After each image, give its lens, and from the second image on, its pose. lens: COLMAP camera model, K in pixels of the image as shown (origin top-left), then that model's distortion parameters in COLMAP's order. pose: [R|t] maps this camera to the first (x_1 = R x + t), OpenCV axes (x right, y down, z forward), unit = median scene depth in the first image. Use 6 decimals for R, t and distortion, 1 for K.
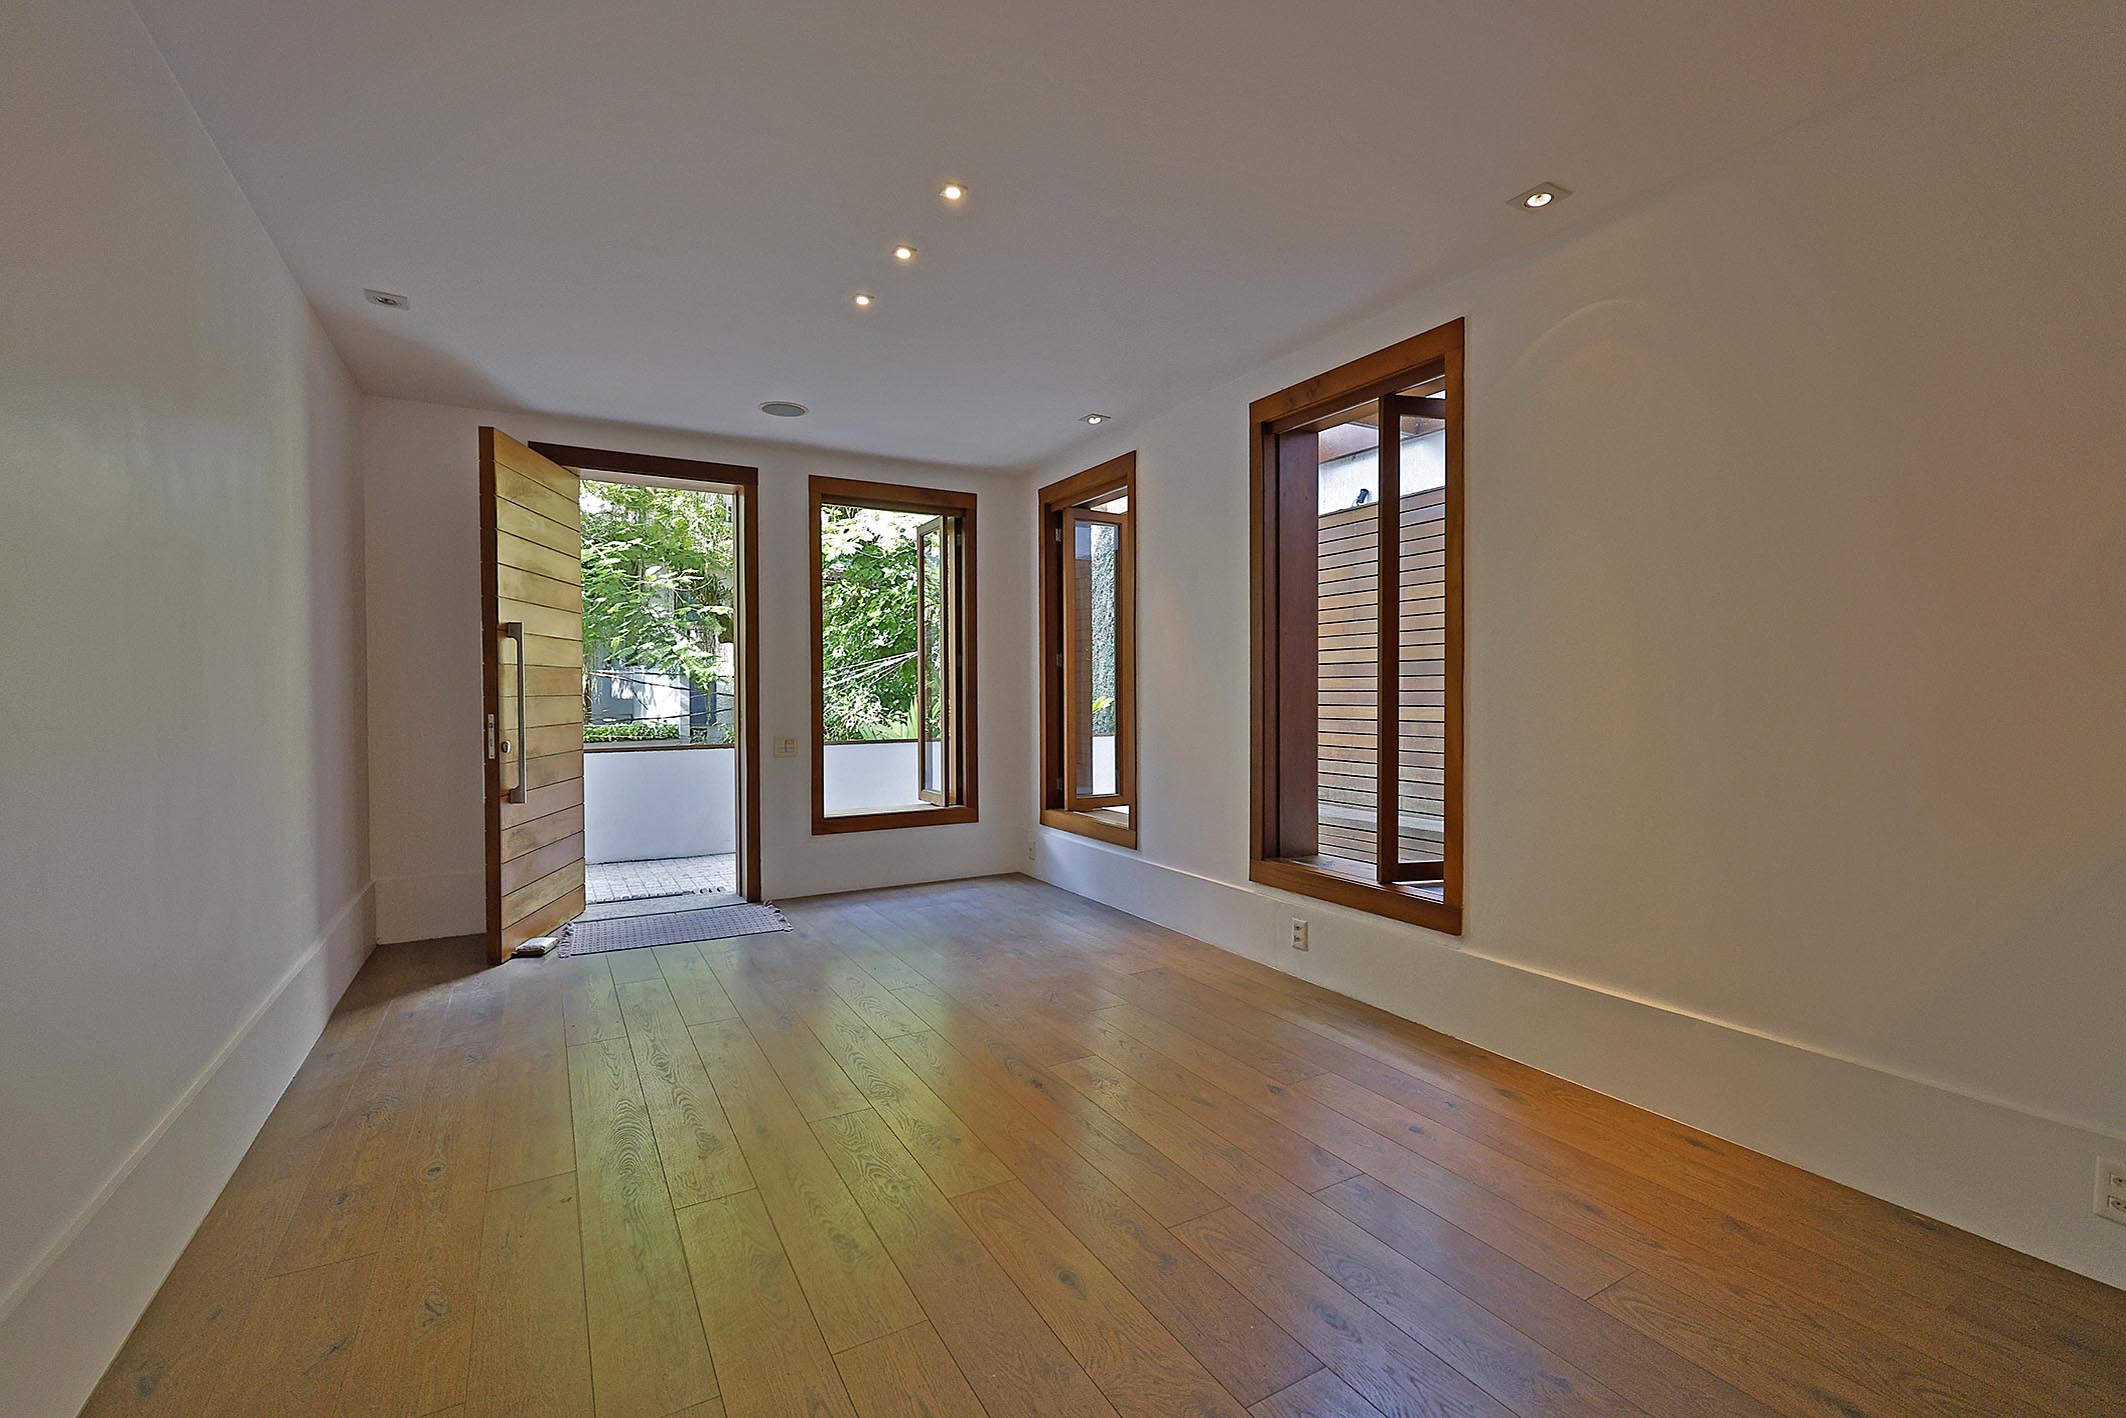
lens RADIAL K [[906.2, 0, 1060.9], [0, 906.2, 709.7], [0, 0, 1]] dist [0.000631, -0.000347]
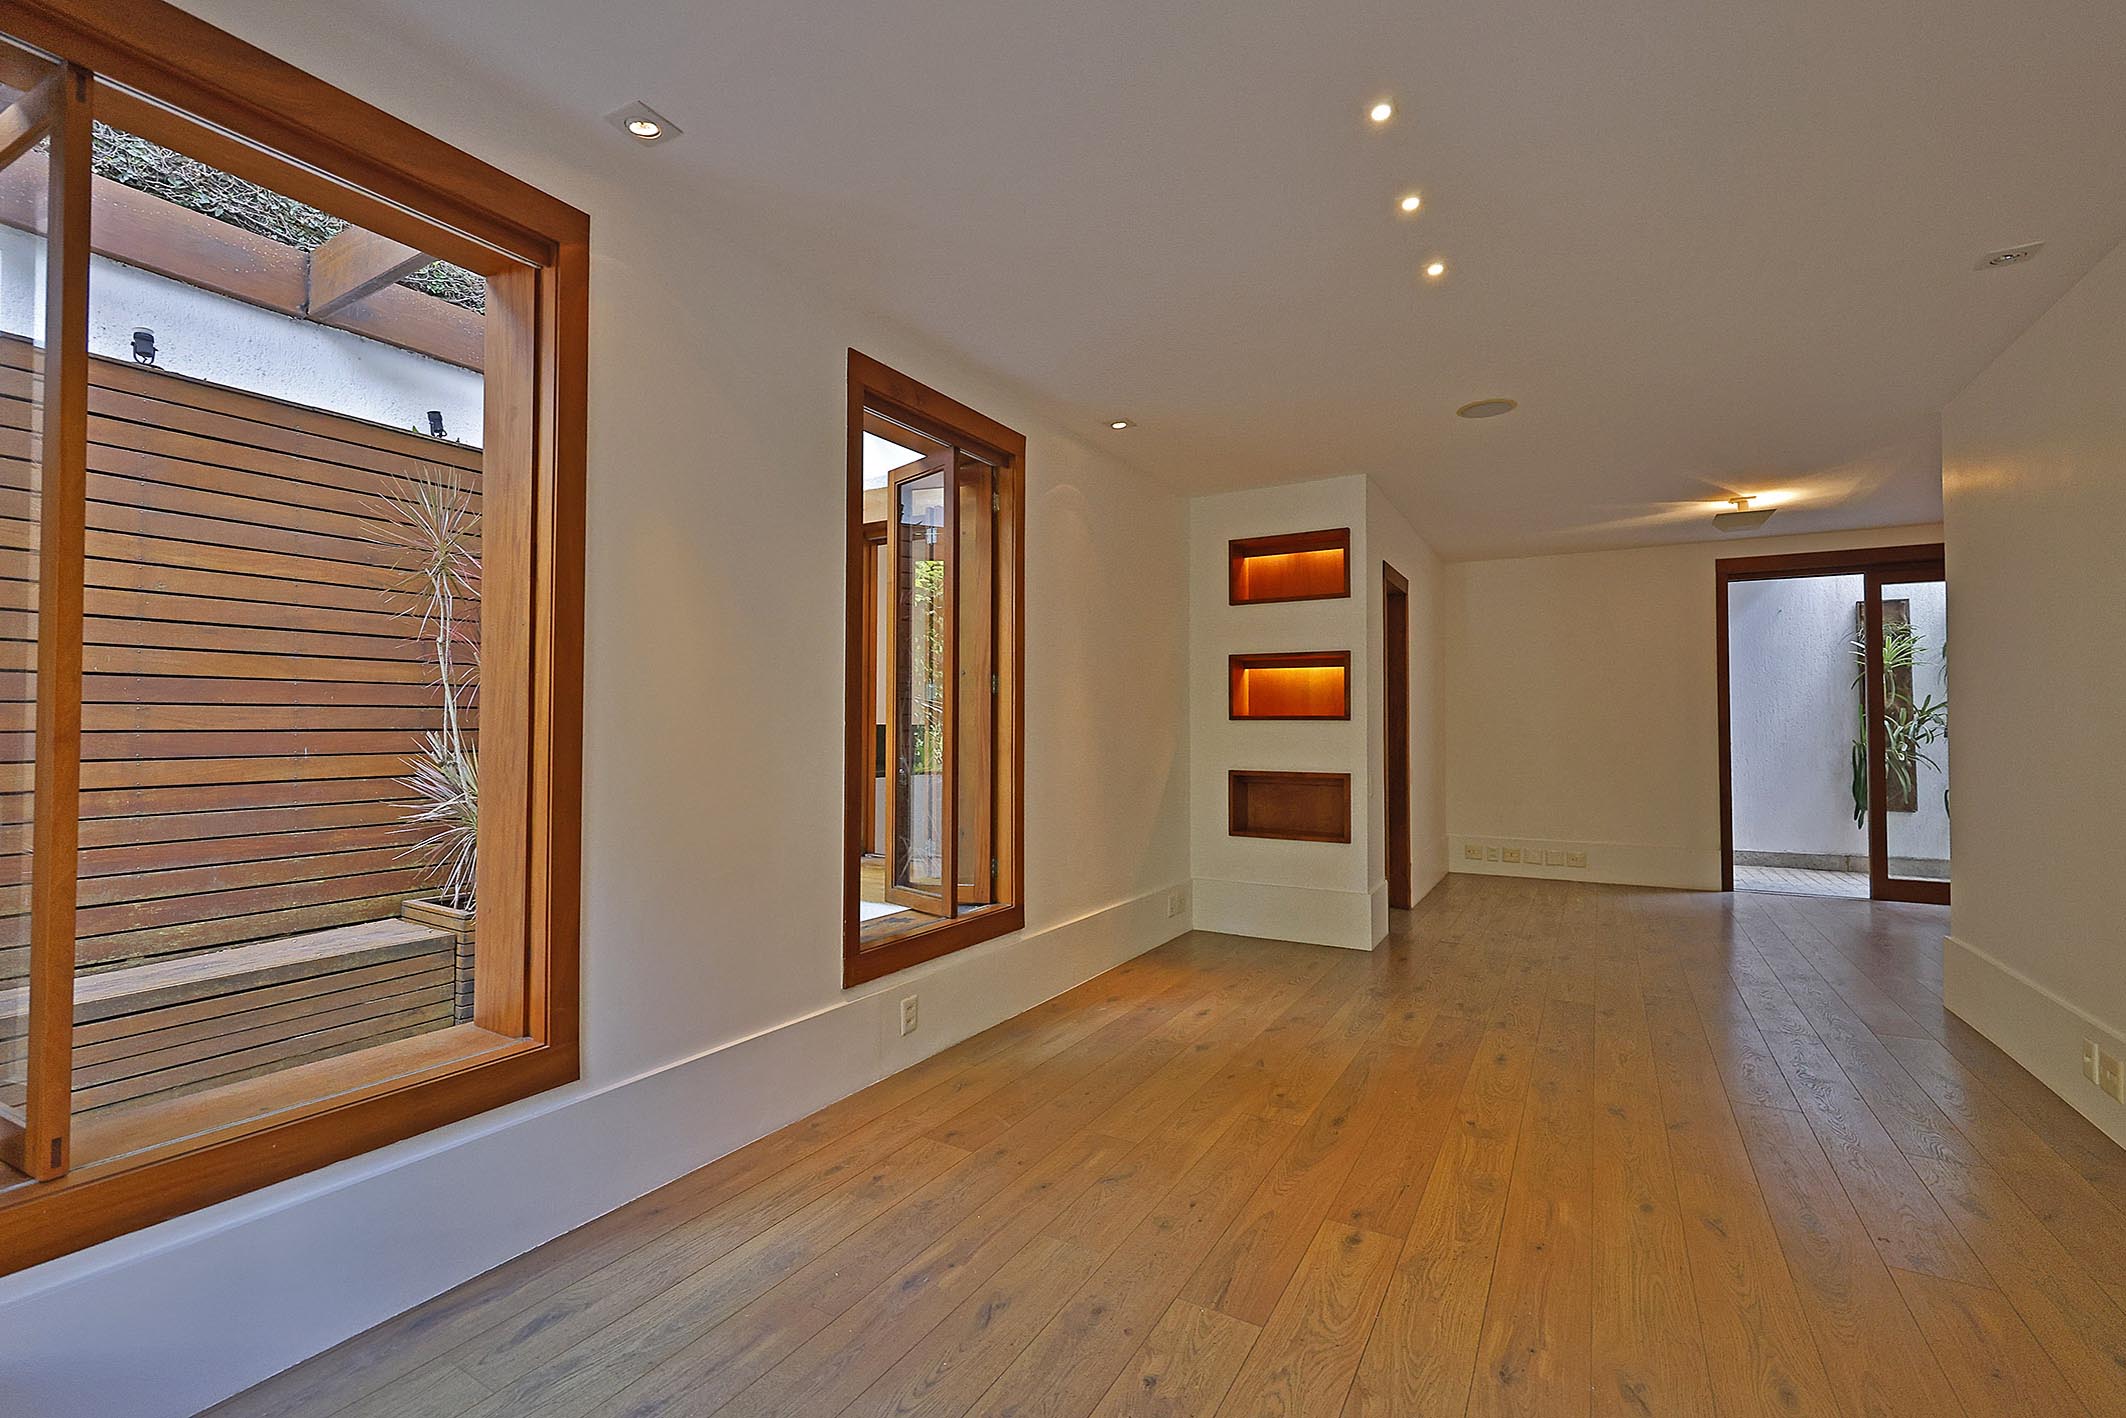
lens RADIAL K [[906.2, 0, 1060.9], [0, 906.2, 709.7], [0, 0, 1]] dist [0.000631, -0.000347]
pose [[-0.491005, 0.030496, 0.870623, -0.666194], [0.029389, 0.999398, -0.018432, -0.021590], [-0.870661, 0.016537, -0.491606, 1.550090]]
